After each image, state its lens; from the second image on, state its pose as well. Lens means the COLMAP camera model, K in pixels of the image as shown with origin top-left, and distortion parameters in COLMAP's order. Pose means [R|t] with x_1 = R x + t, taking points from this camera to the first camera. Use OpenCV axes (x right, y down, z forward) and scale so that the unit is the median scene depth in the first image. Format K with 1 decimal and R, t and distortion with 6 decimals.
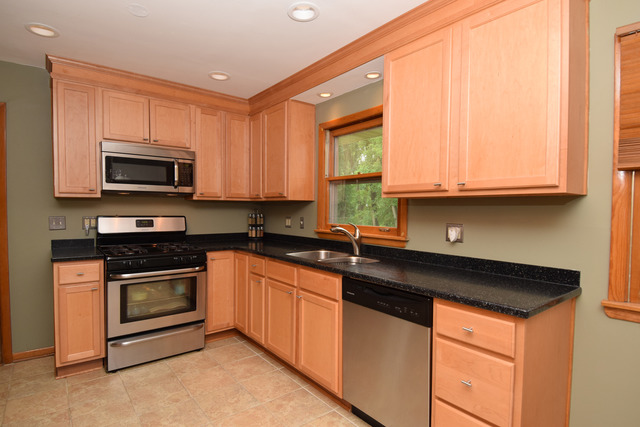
lens RADIAL K [[336.2, 0, 320.0], [0, 336.2, 213.5], [0, 0, 1]] dist [0.000198, -0.000648]
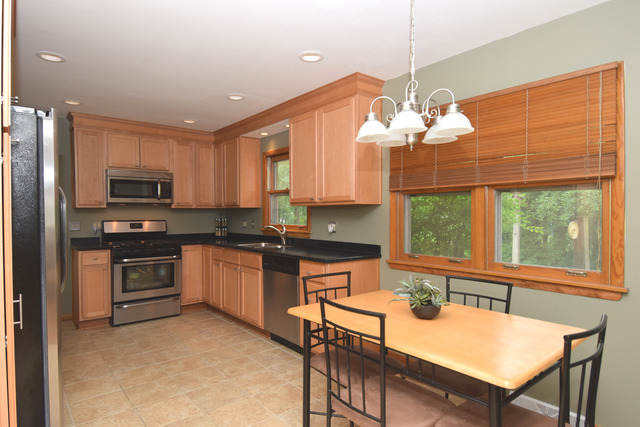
lens RADIAL K [[359.2, 0, 320.0], [0, 359.2, 213.5], [0, 0, 1]] dist [0.001984, -0.000062]
pose [[0.999630, -0.012709, 0.024048, 0.213886], [0.013056, 0.999812, -0.014317, 0.010934], [-0.023861, 0.014626, 0.999608, -0.533529]]
